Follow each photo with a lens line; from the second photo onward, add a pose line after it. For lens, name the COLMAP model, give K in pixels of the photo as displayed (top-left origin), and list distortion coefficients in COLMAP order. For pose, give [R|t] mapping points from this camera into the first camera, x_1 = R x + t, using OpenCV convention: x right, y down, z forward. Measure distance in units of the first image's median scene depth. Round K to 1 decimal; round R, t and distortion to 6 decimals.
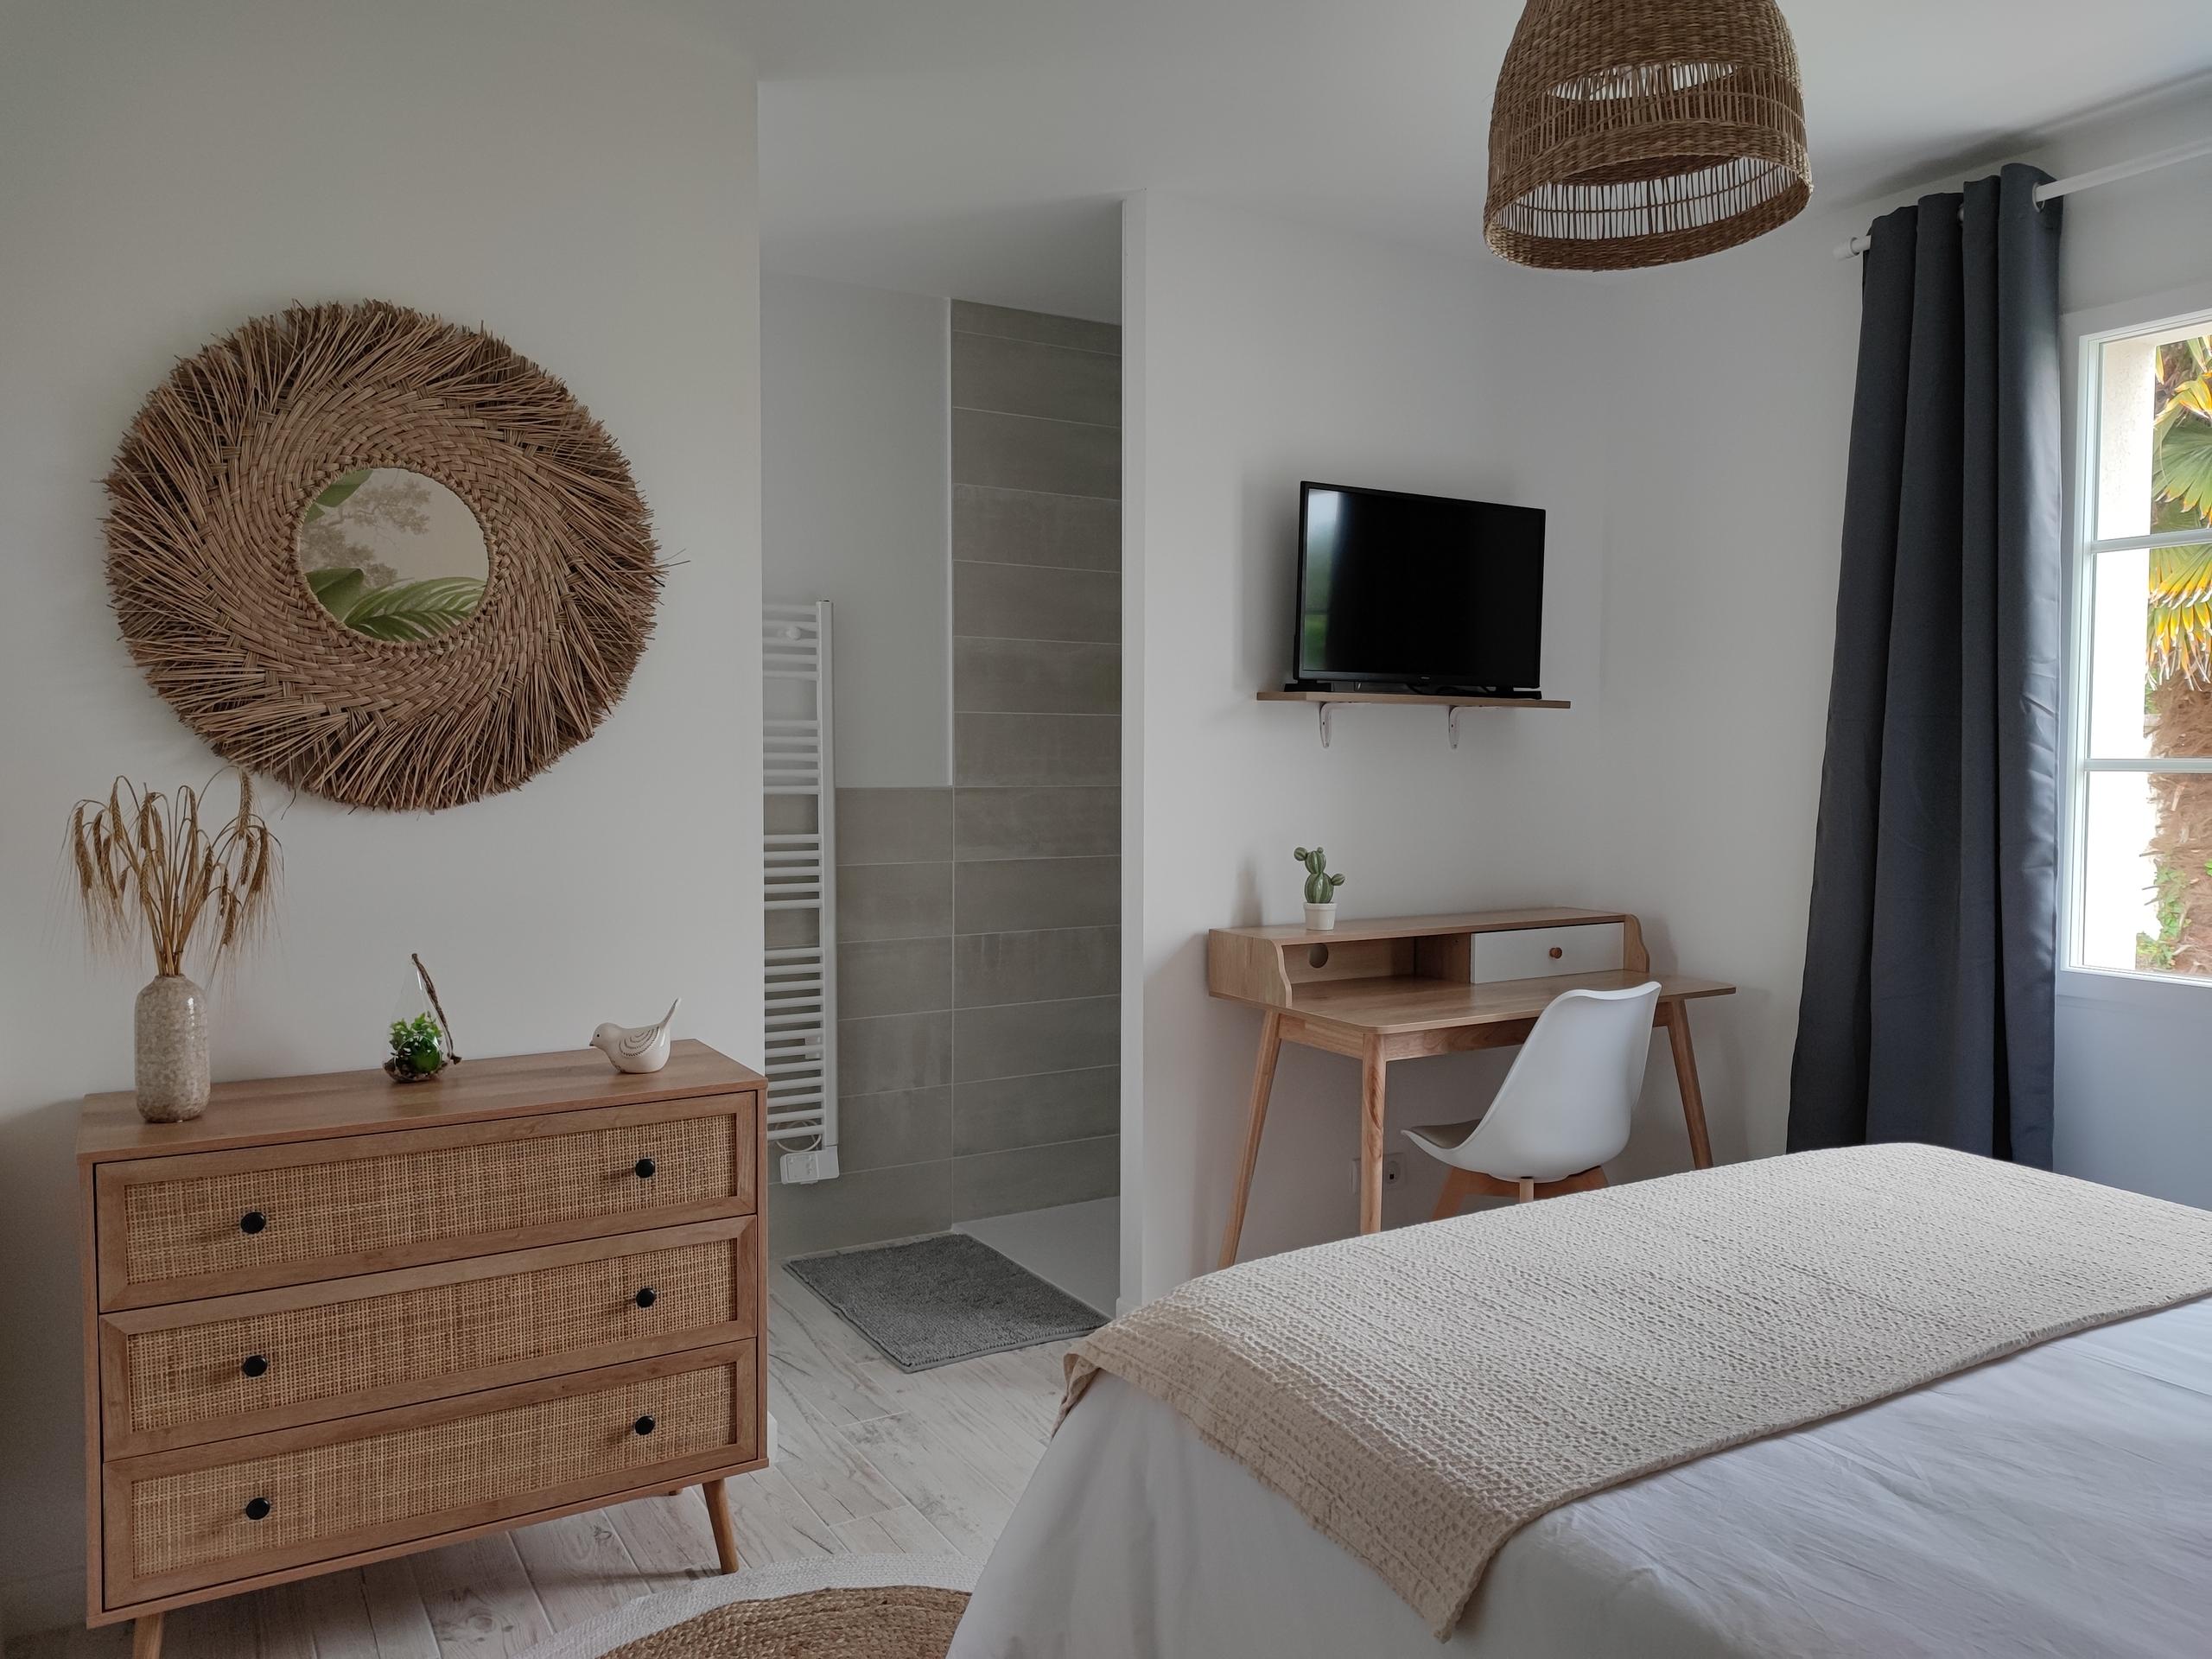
lens RADIAL K [[1612.3, 0, 1106.0], [0, 1612.3, 829.5], [0, 0, 1]] dist [0.045529, -0.043367]
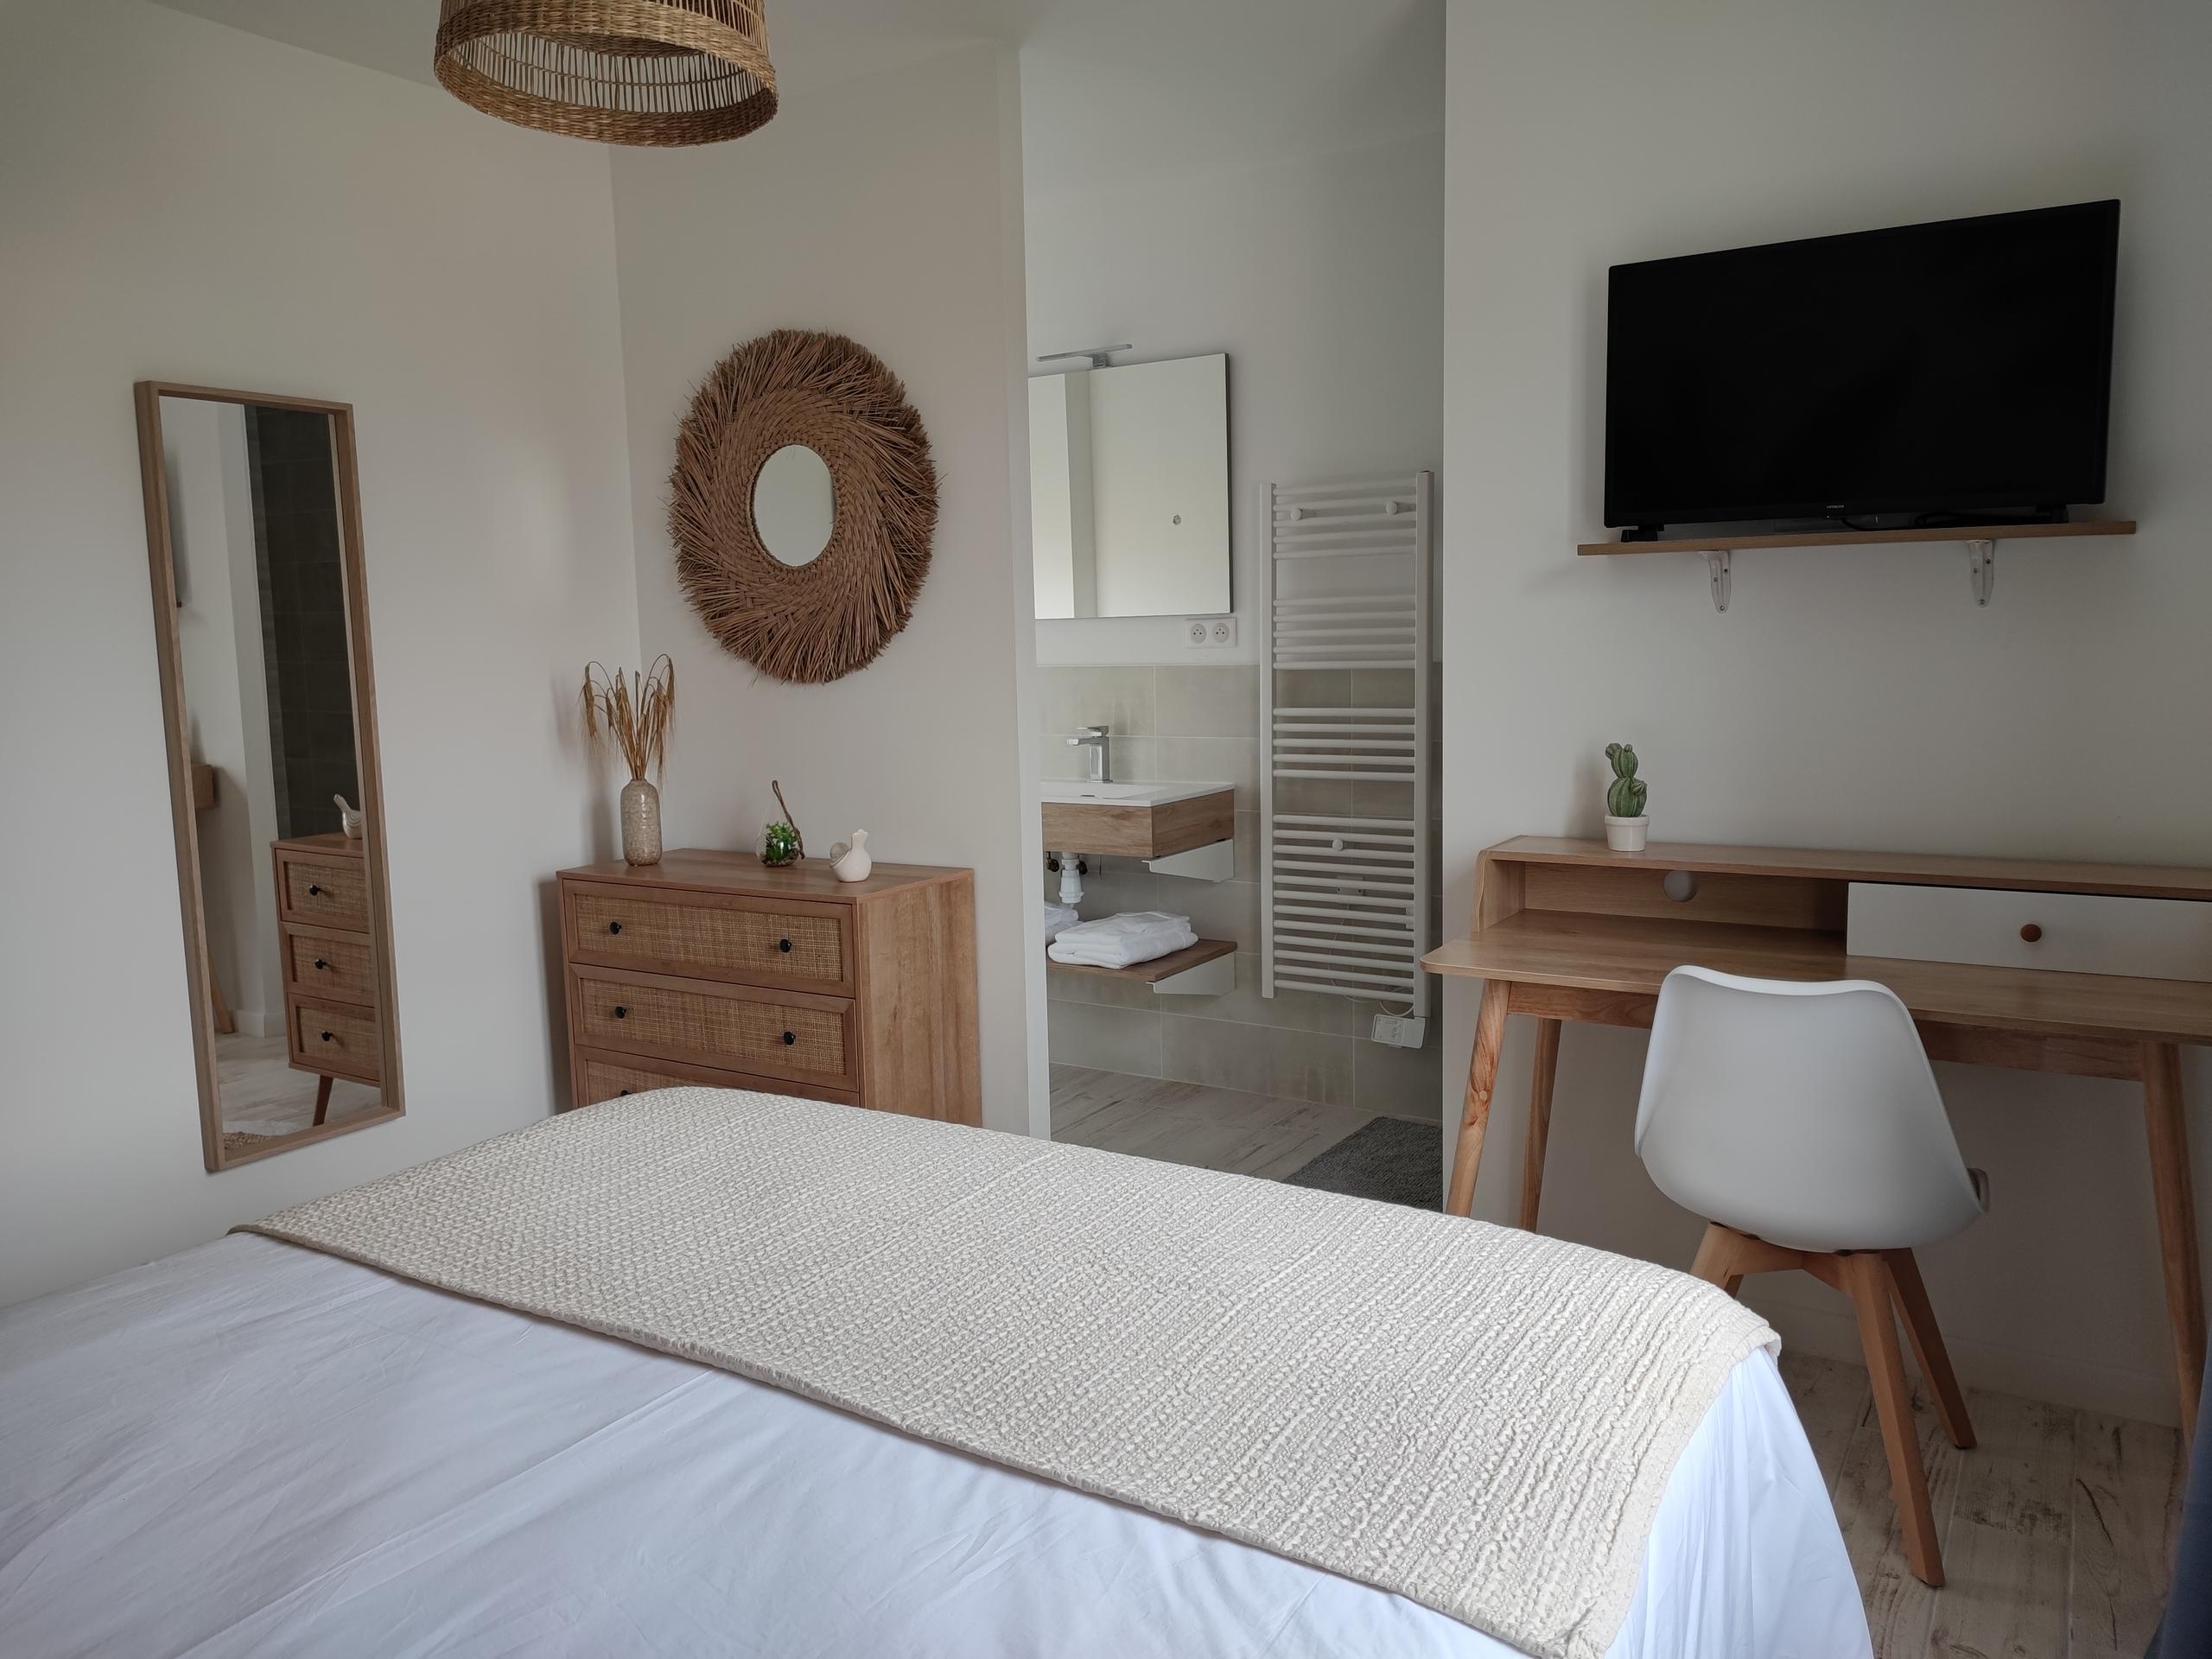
lens RADIAL K [[1599.7, 0, 1106.0], [0, 1599.7, 829.5], [0, 0, 1]] dist [0.008046, 0.001846]
pose [[0.454940, 0.097090, -0.885214, 0.982458], [-0.017139, 0.994809, 0.100302, -0.029483], [0.890357, -0.030460, 0.454242, 0.592501]]
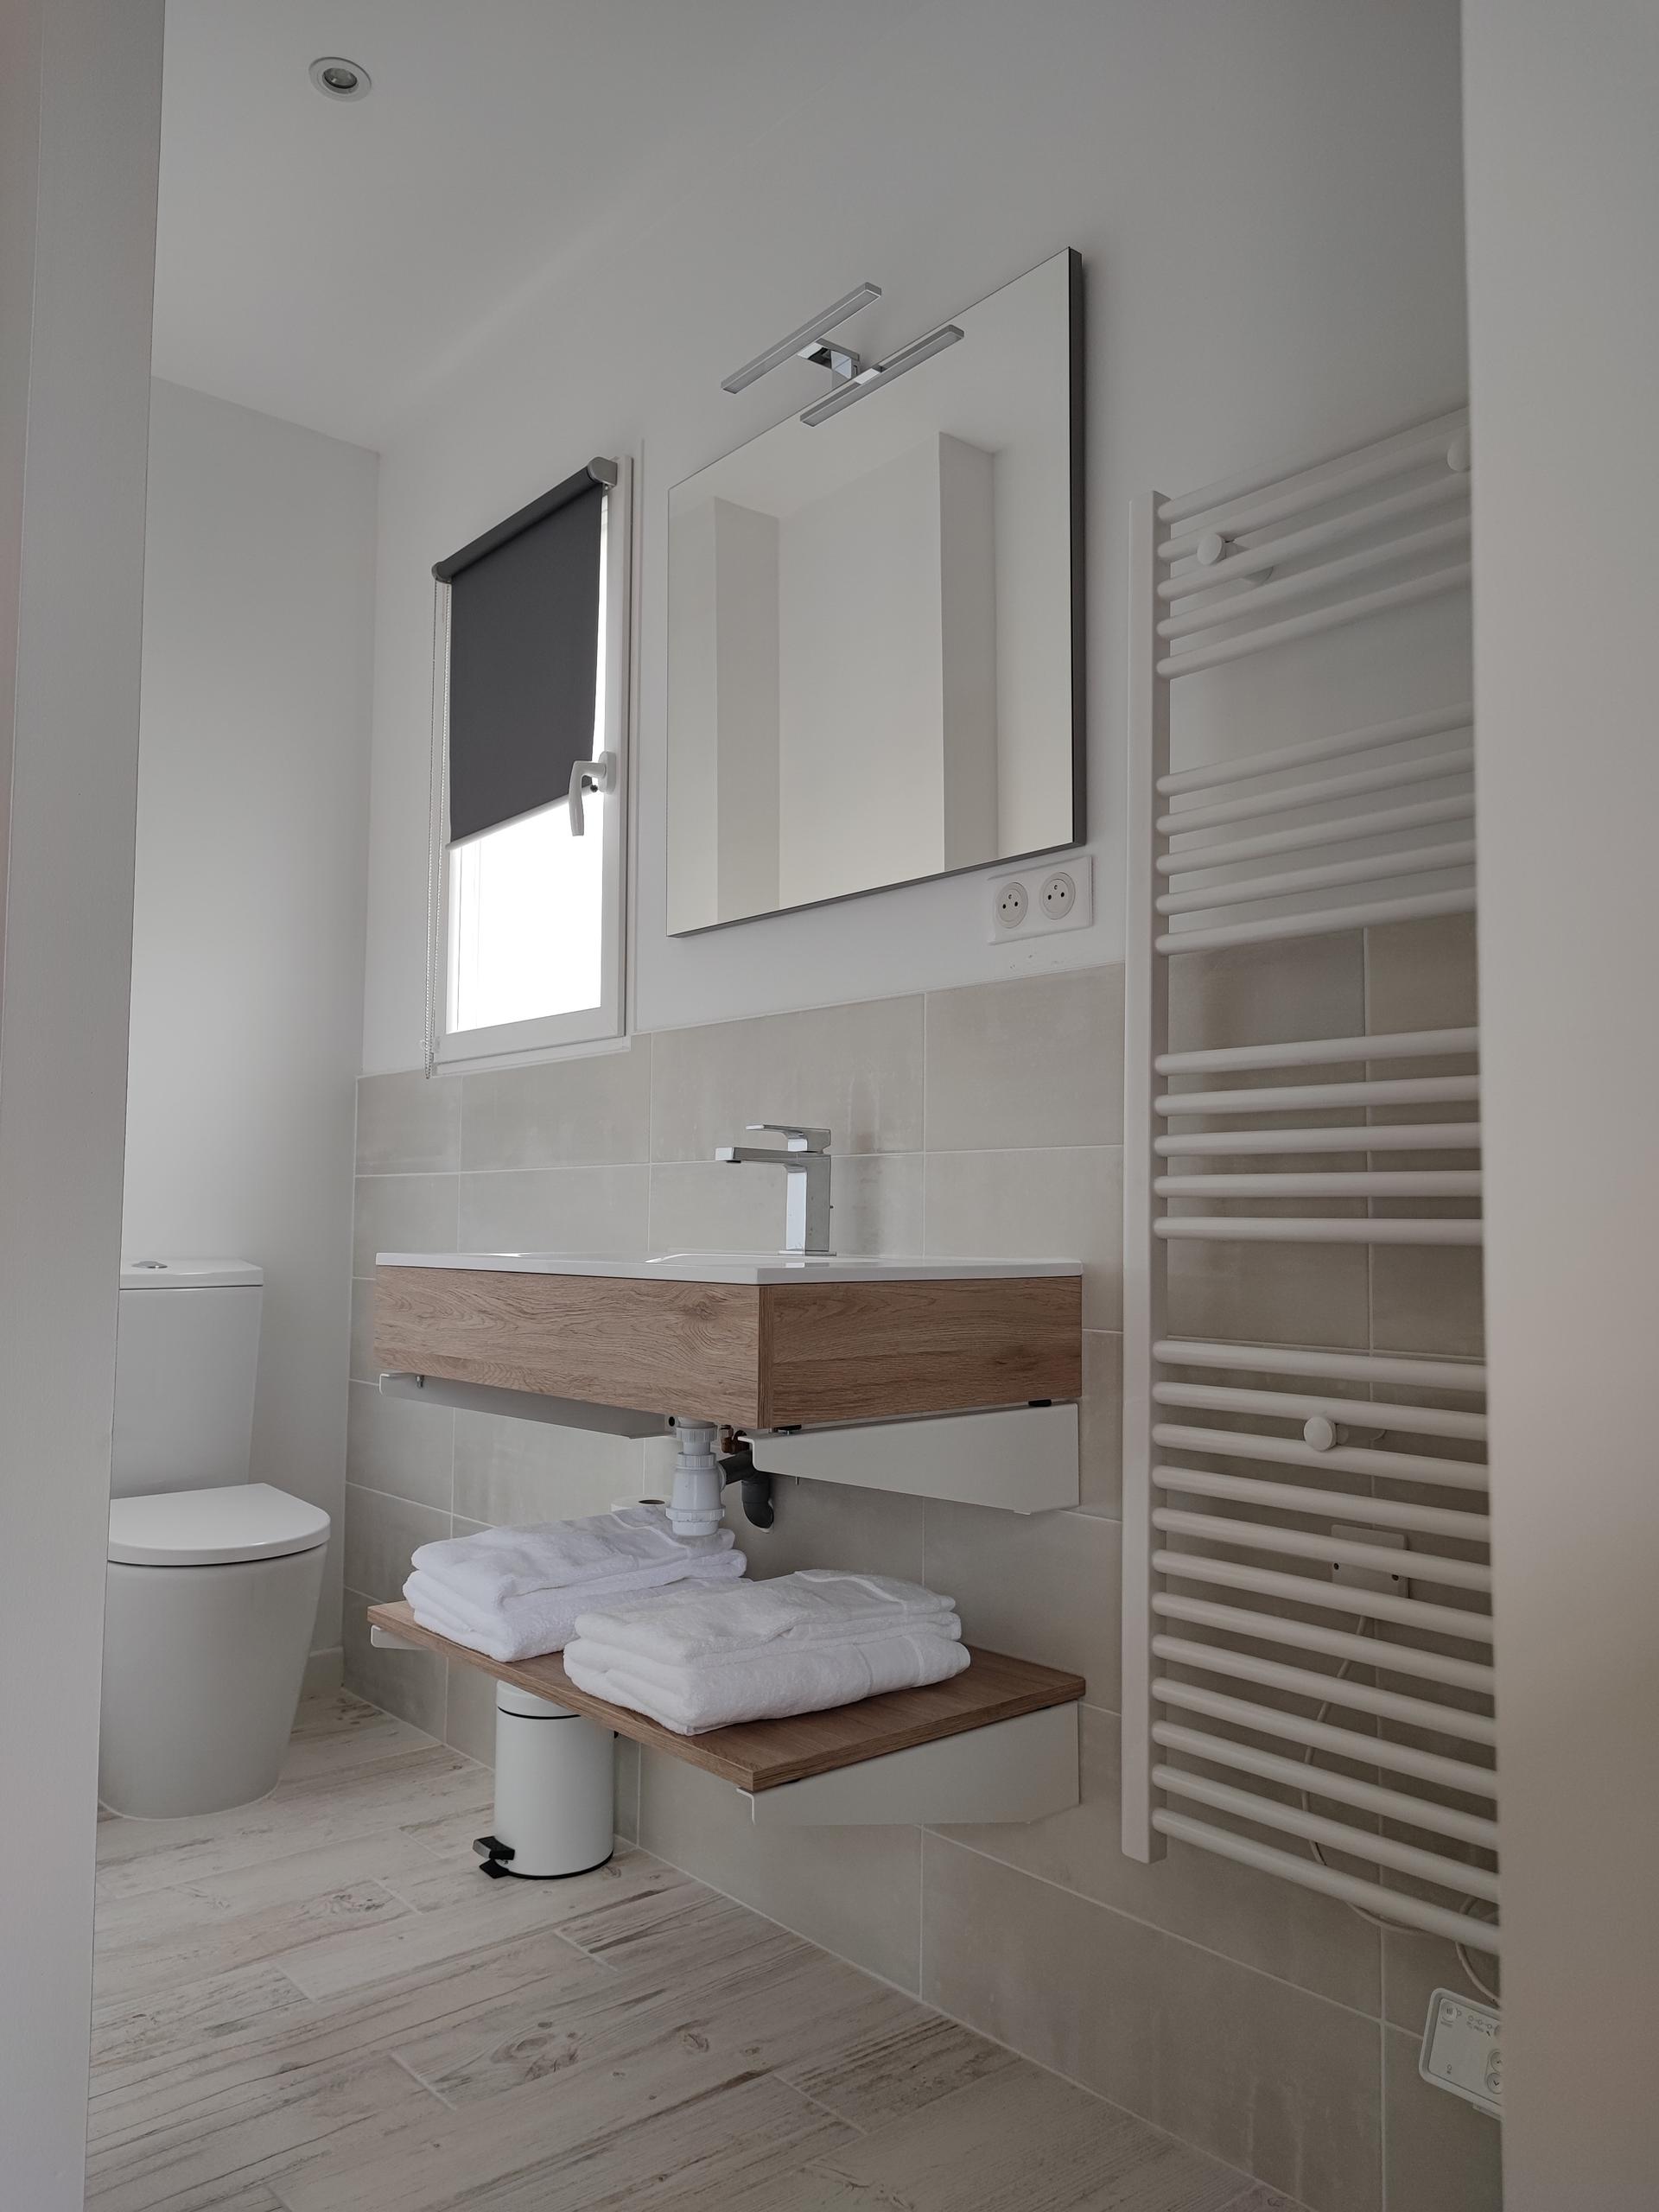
lens RADIAL K [[1596.1, 0, 836.2], [0, 1596.1, 1099.8], [0, 0, 1]] dist [0.006891, -0.033798]
pose [[0.173999, -0.076125, -0.981799, 0.242842], [-0.054362, 0.994745, -0.086763, 0.077601], [0.983244, 0.068470, 0.168946, 1.217347]]
